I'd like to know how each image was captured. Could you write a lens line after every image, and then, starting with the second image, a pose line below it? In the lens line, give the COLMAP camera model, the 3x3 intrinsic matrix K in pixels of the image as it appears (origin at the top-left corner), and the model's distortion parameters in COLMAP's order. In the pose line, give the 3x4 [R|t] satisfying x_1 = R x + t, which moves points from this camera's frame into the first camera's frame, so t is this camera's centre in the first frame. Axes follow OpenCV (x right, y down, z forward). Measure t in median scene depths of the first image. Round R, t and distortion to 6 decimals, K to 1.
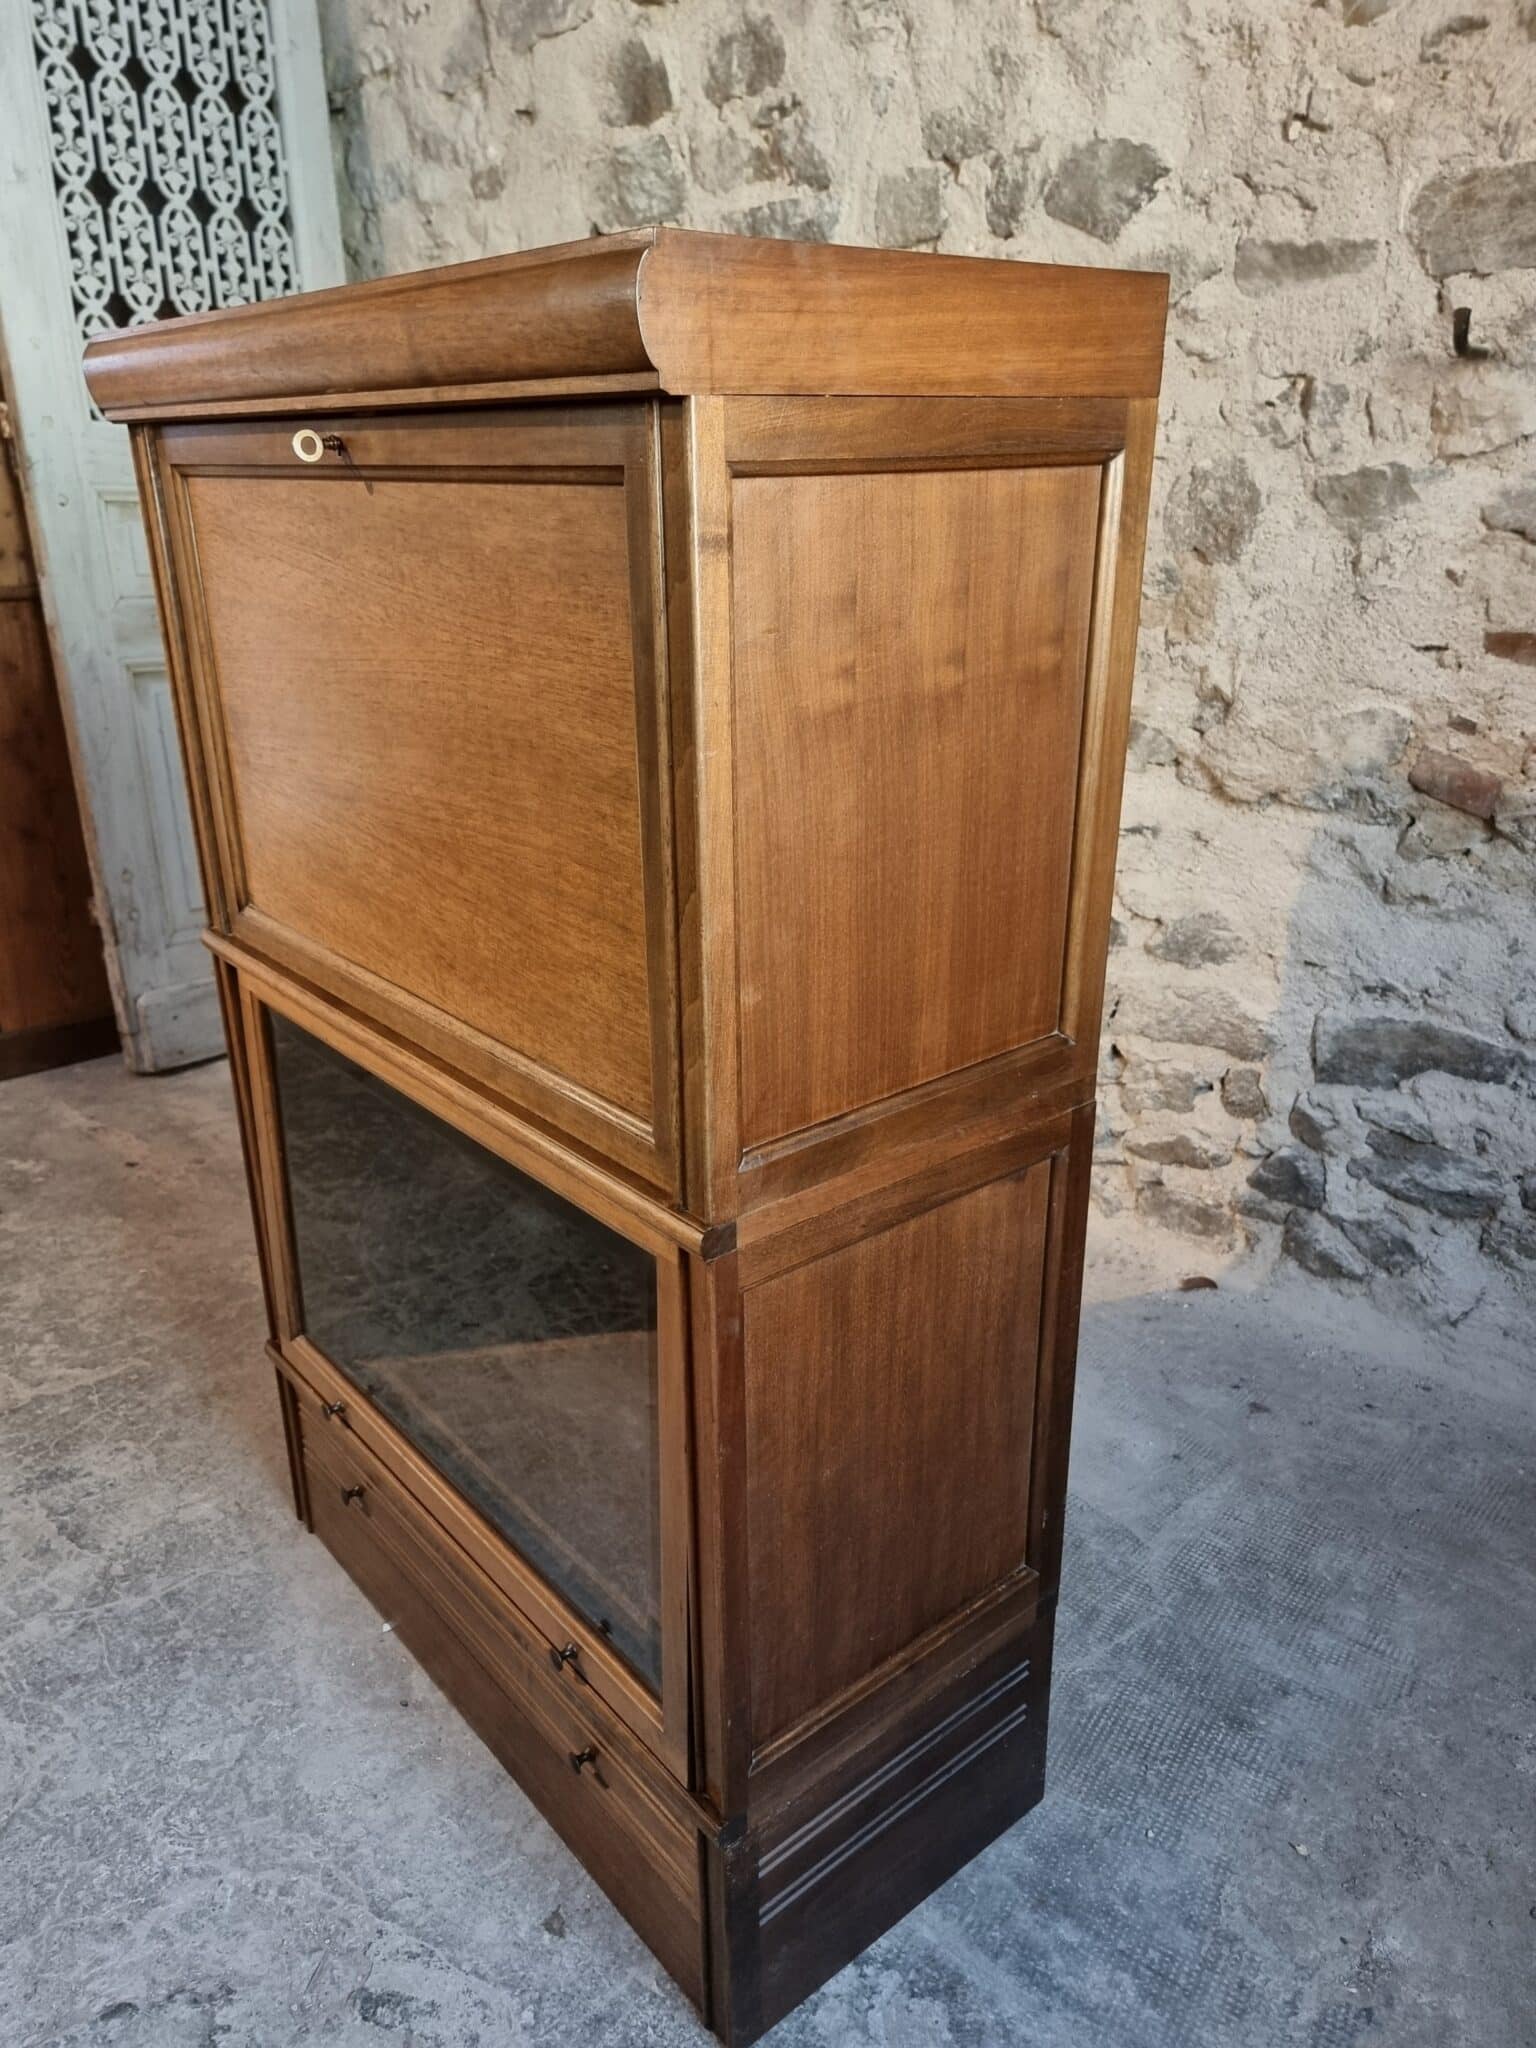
lens RADIAL K [[1461.6, 0, 742.1], [0, 1461.6, 1042.2], [0, 0, 1]] dist [0.088424, -0.084758]
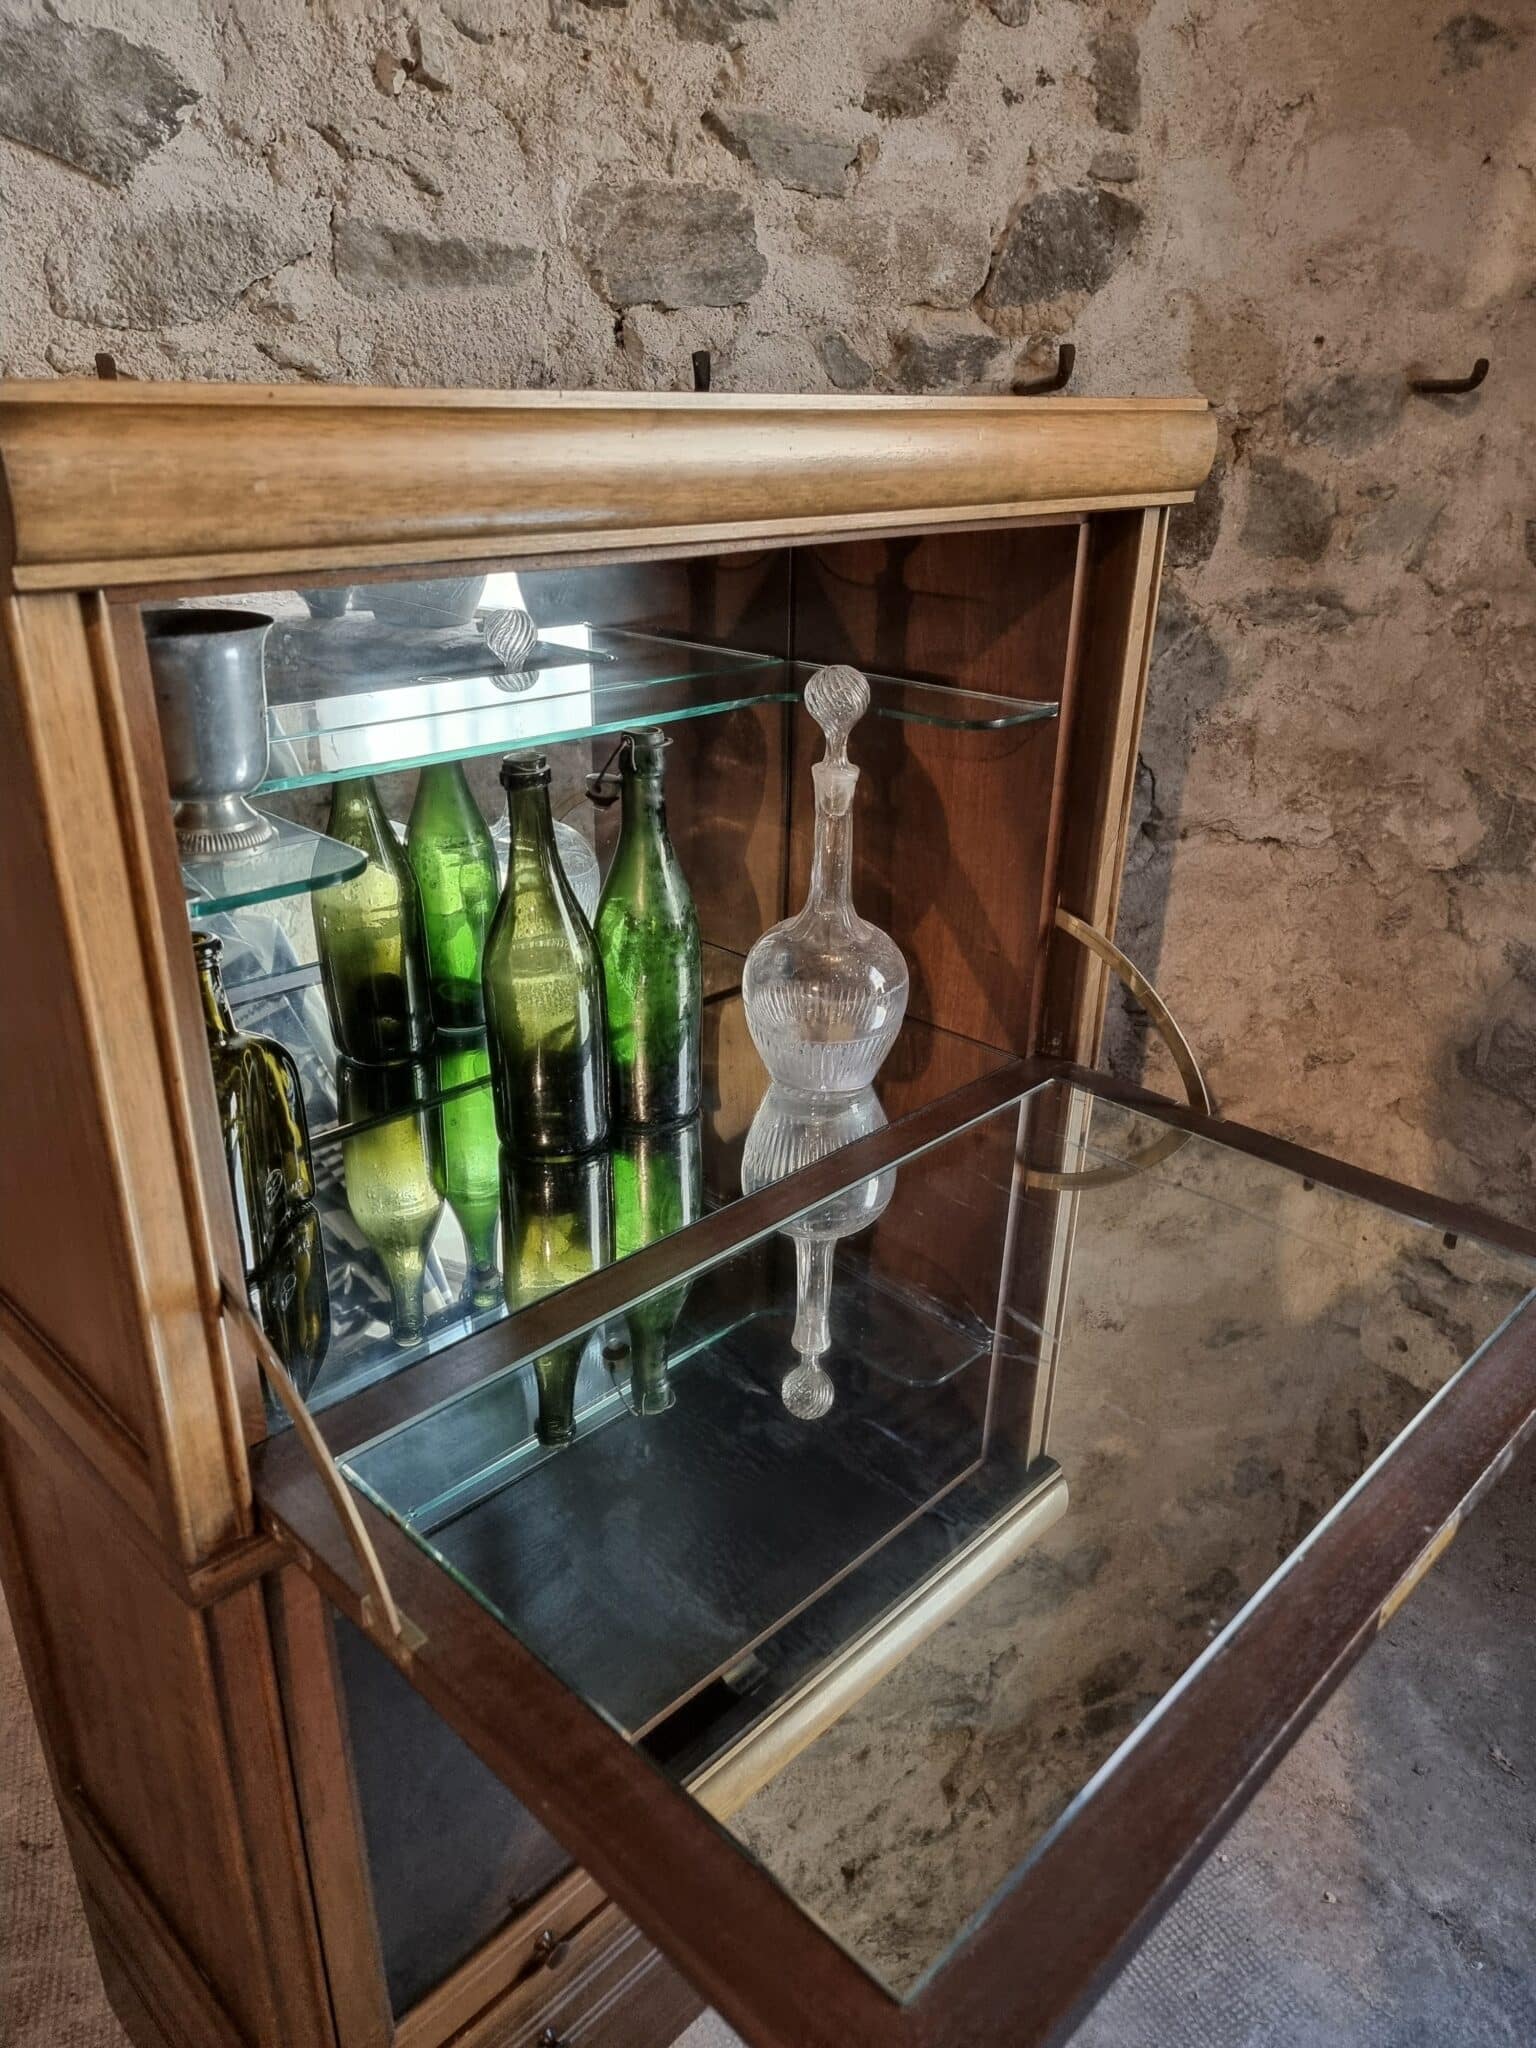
lens RADIAL K [[1411.5, 0, 748.8], [0, 1411.5, 1030.3], [0, 0, 1]] dist [0.091082, -0.082752]
pose [[0.456516, -0.349599, 0.818152, -0.294627], [0.309143, 0.924600, 0.222588, -0.255891], [-0.834280, 0.151311, 0.530171, 0.501106]]
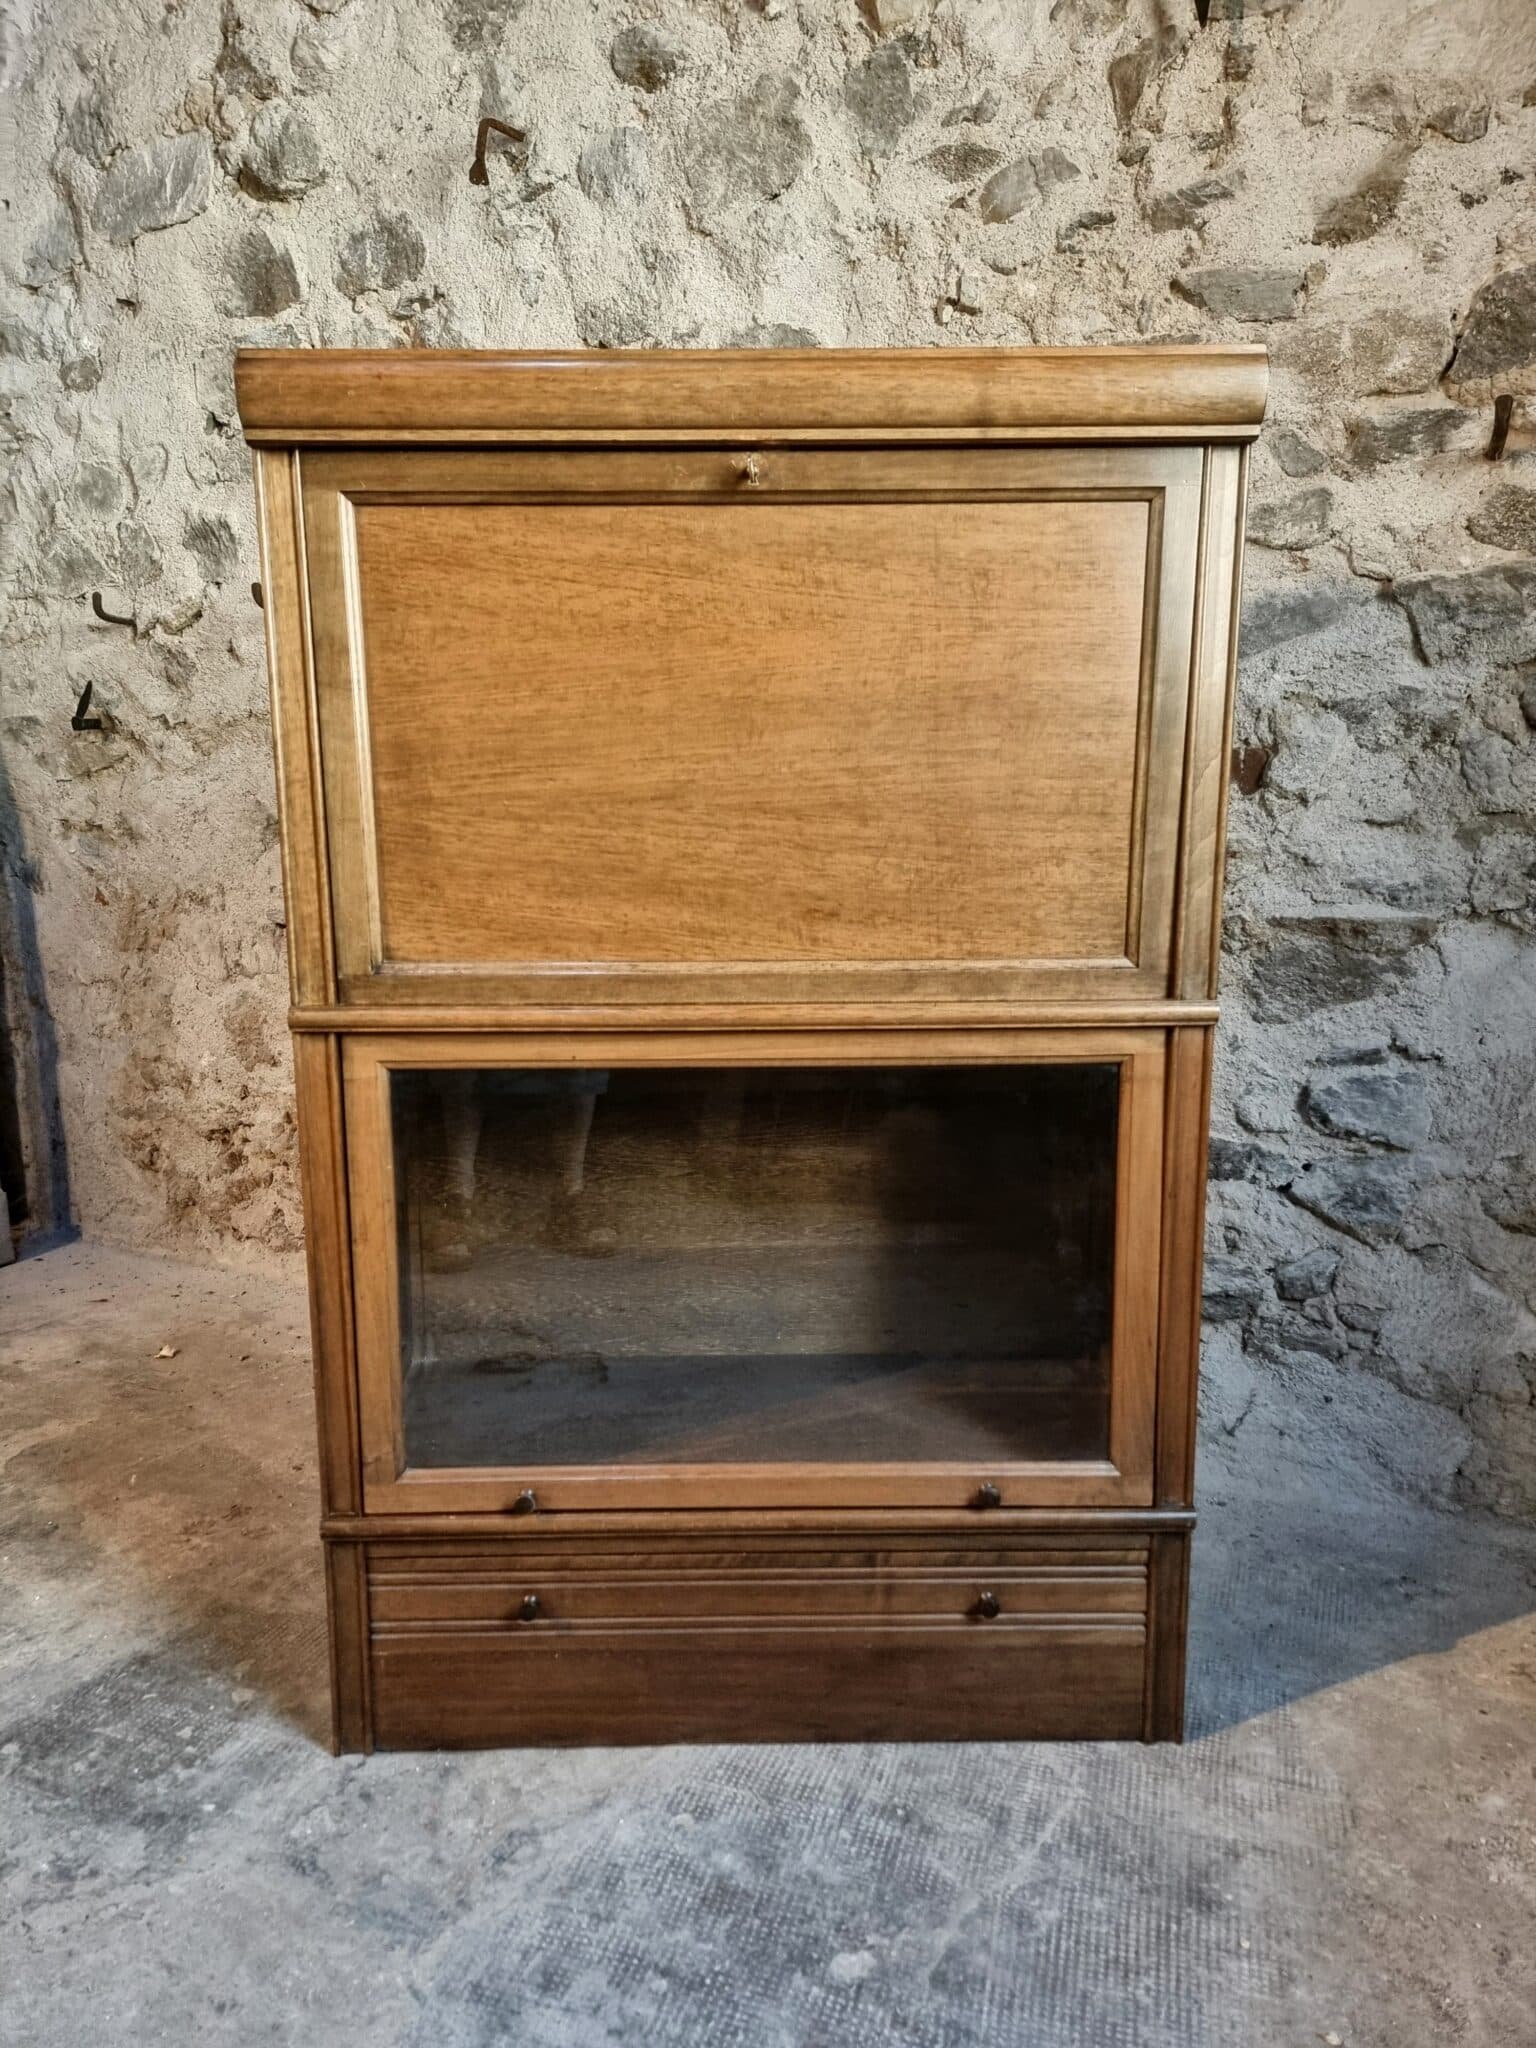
lens RADIAL K [[1411.7, 0, 752.8], [0, 1411.7, 1044.0], [0, 0, 1]] dist [0.097051, -0.087165]
pose [[0.950290, -0.054978, 0.306473, -0.106820], [0.112810, 0.978207, -0.174312, 0.070556], [-0.290211, 0.200220, 0.935783, 0.156842]]
